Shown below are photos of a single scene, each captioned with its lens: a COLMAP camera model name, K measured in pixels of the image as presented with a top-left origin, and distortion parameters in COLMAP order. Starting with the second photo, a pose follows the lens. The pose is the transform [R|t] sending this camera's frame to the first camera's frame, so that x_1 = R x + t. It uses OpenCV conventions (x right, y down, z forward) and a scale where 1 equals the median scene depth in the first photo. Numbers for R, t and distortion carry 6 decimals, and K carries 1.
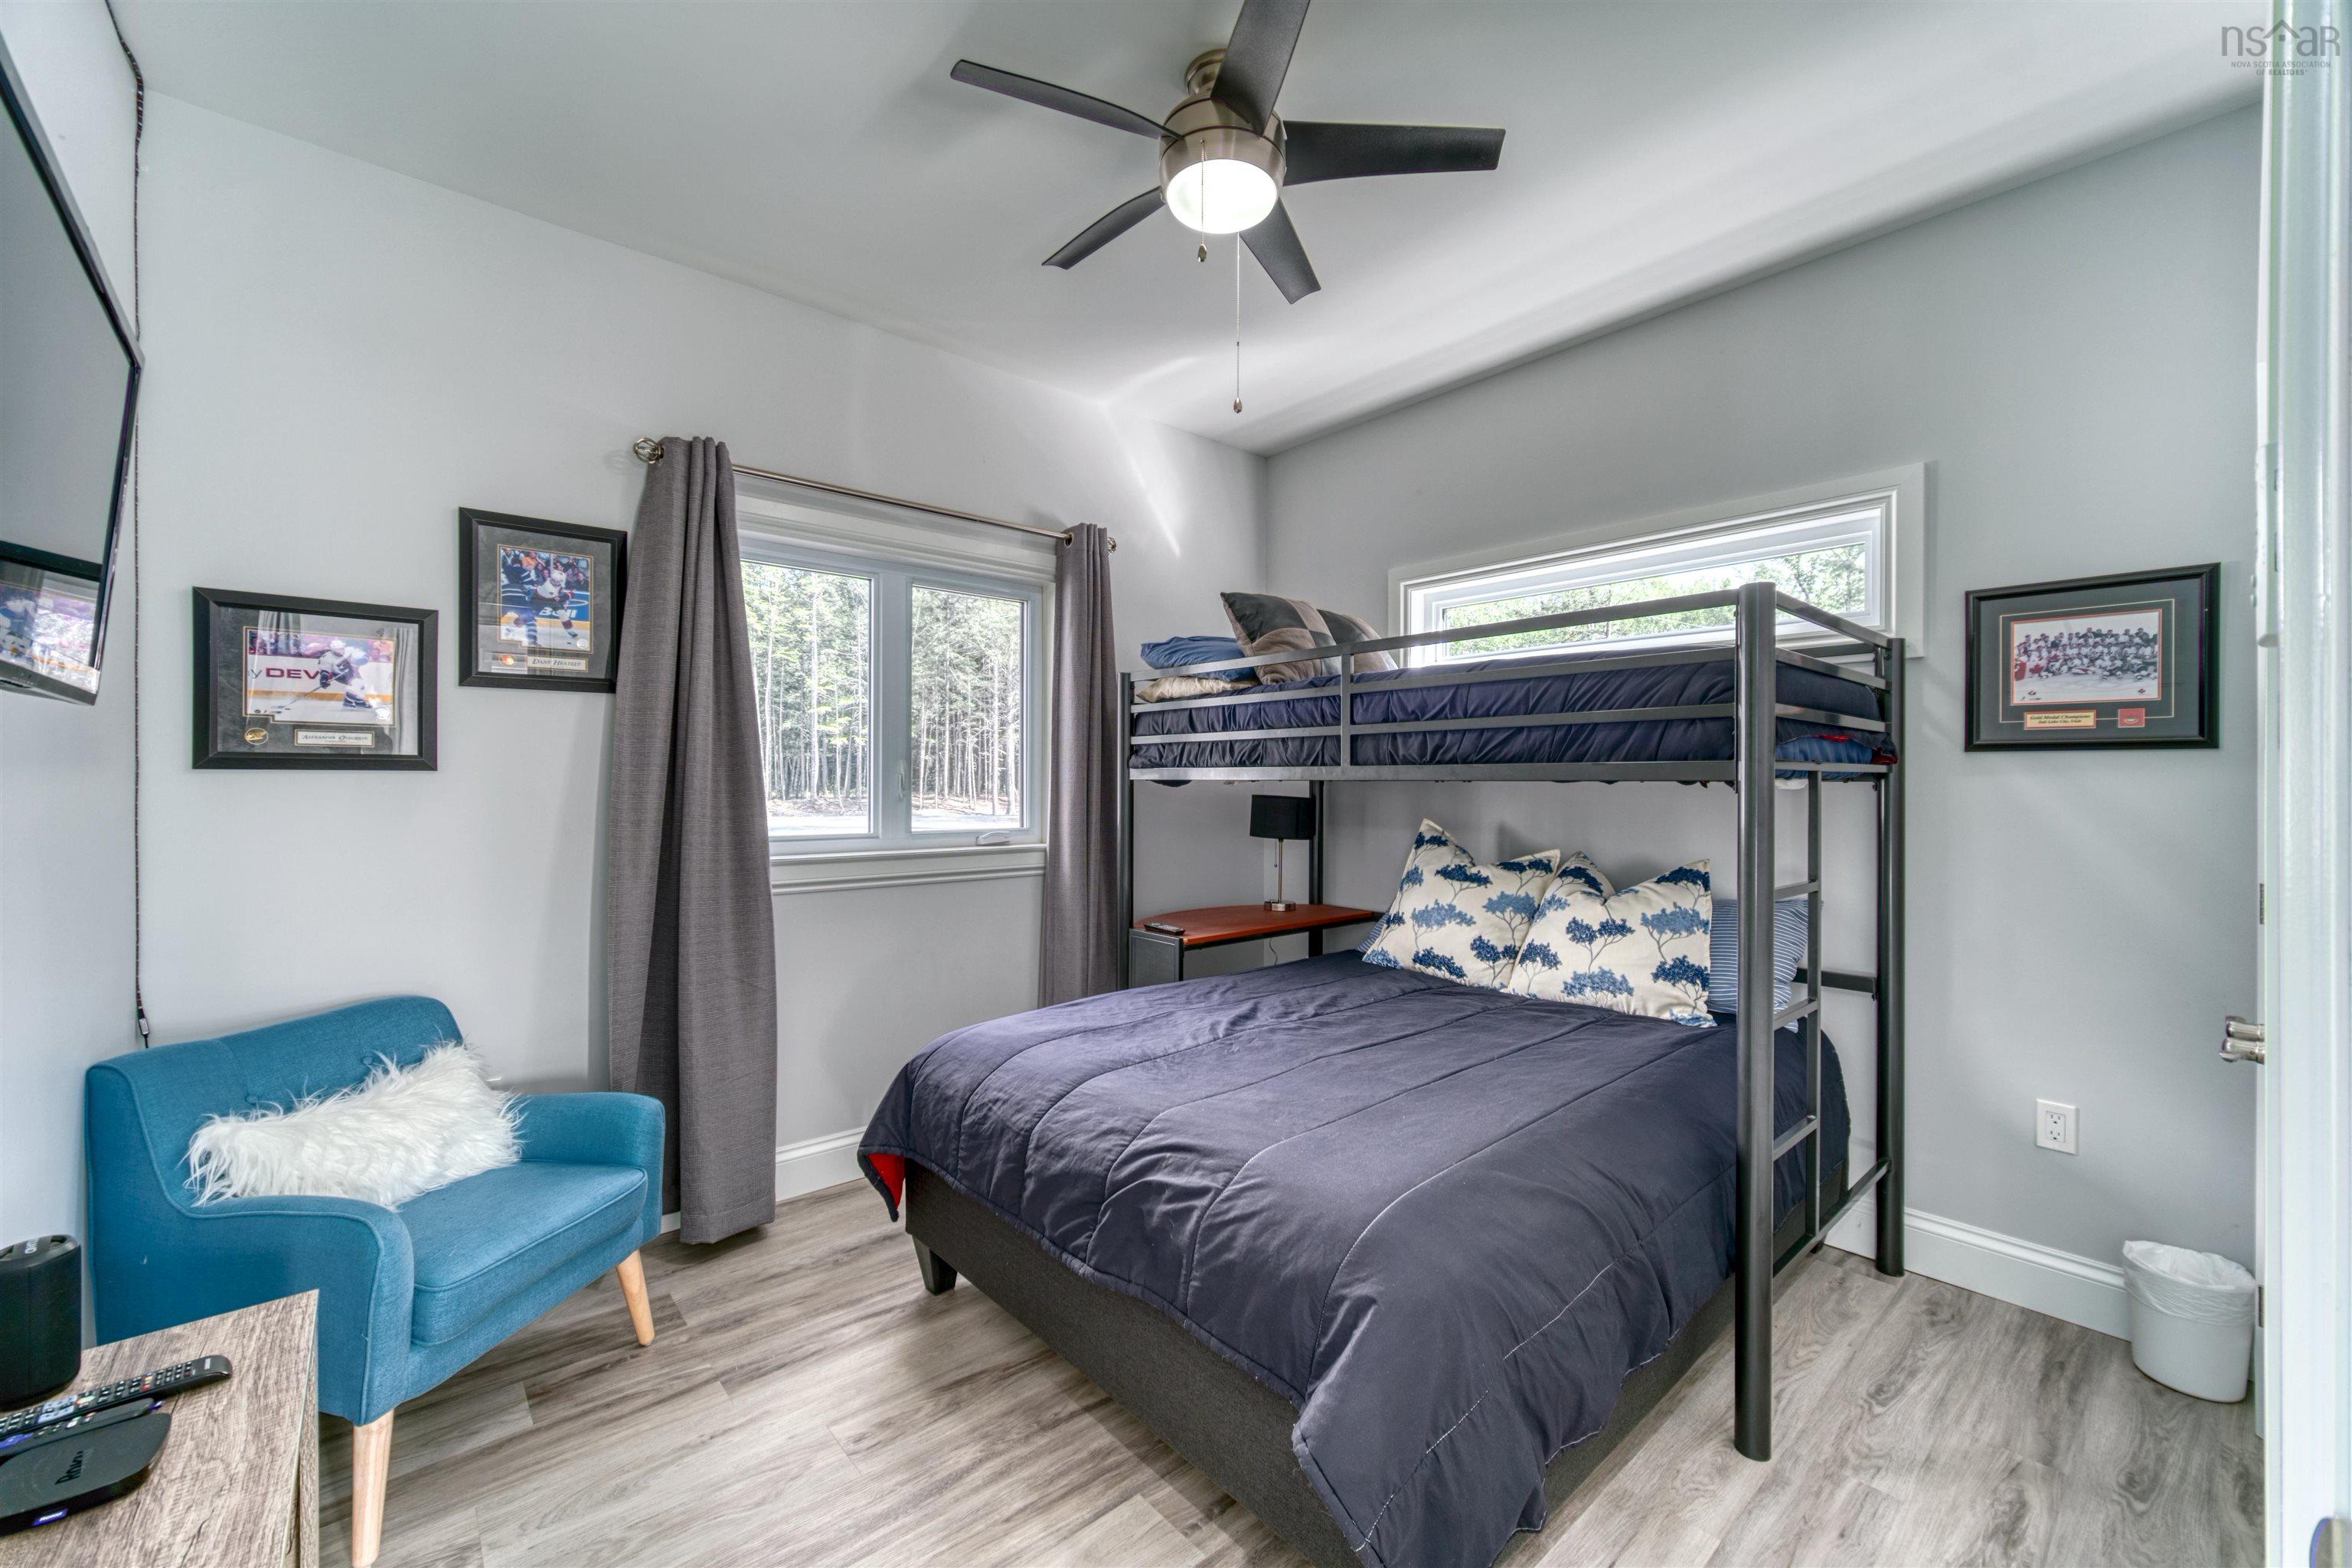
lens RADIAL K [[925.6, 0, 1172.2], [0, 925.6, 778.9], [0, 0, 1]] dist [-0.001963, 0.000049]
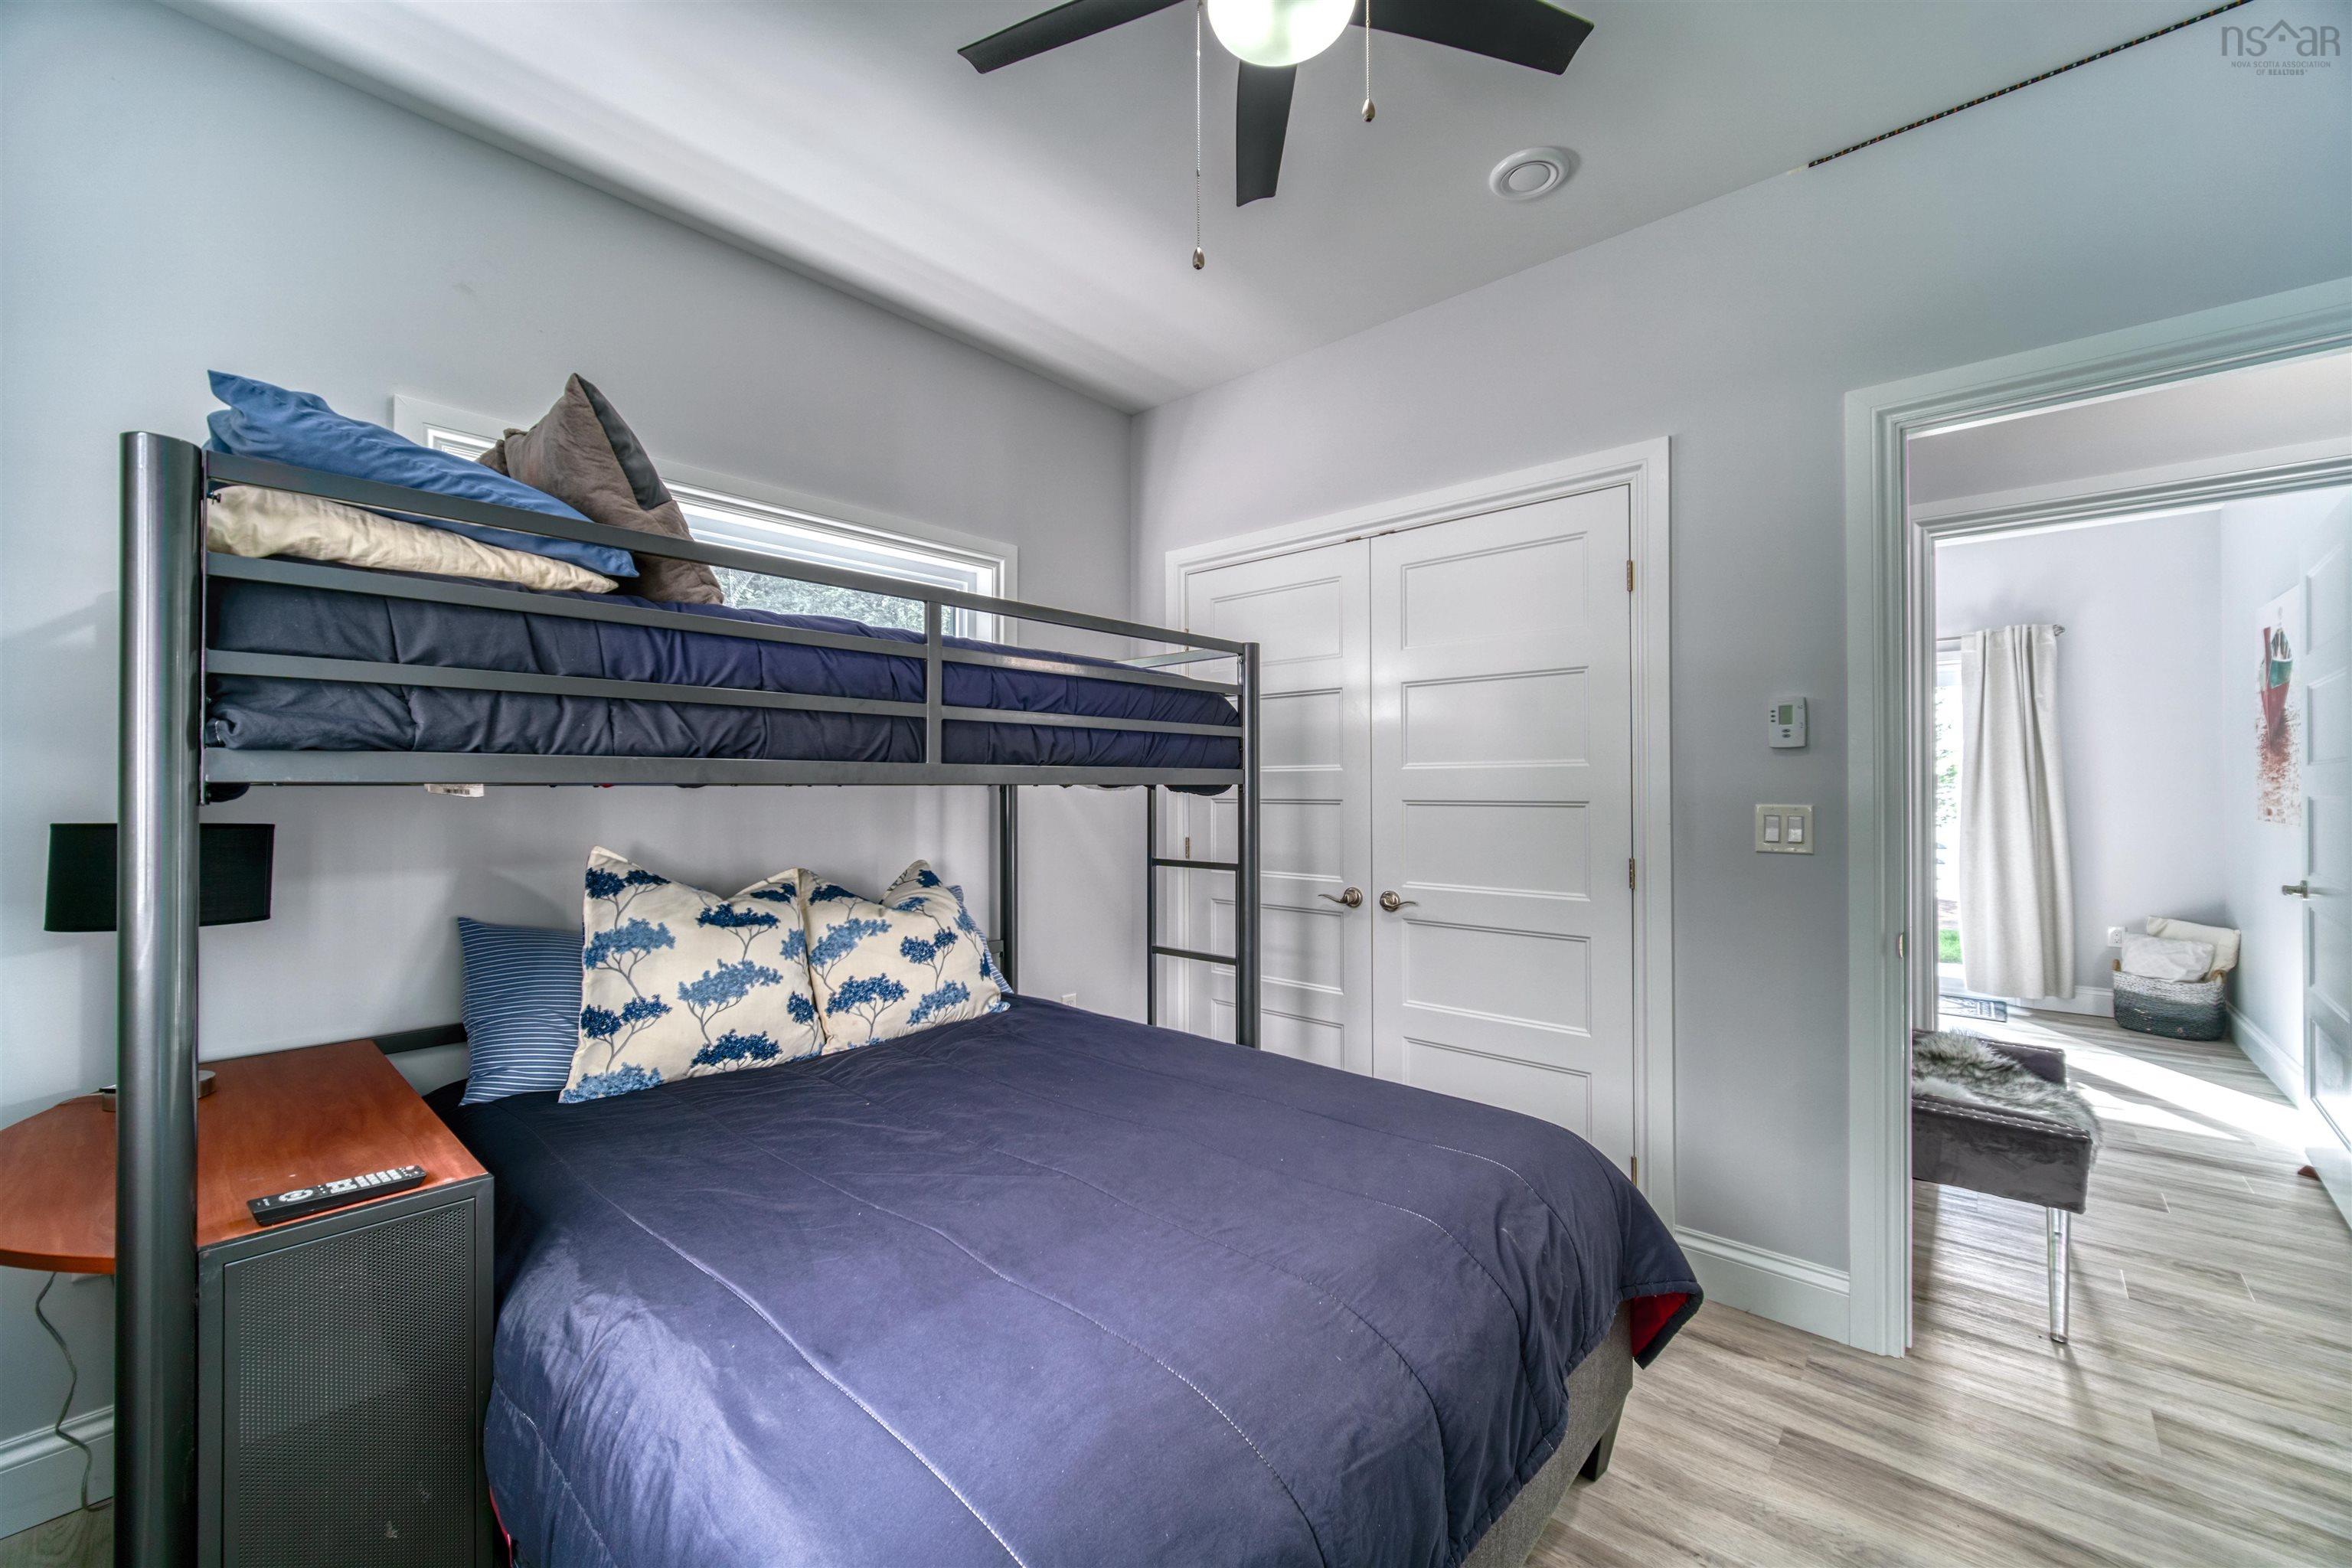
lens RADIAL K [[914.0, 0, 1176.0], [0, 914.0, 784.0], [0, 0, 1]] dist [-0.000590, 0.000008]
pose [[-0.125137, -0.000630, 0.992139, -0.482899], [-0.000341, 1.000000, 0.000592, 0.000652], [-0.992139, -0.000264, -0.125137, 0.859587]]
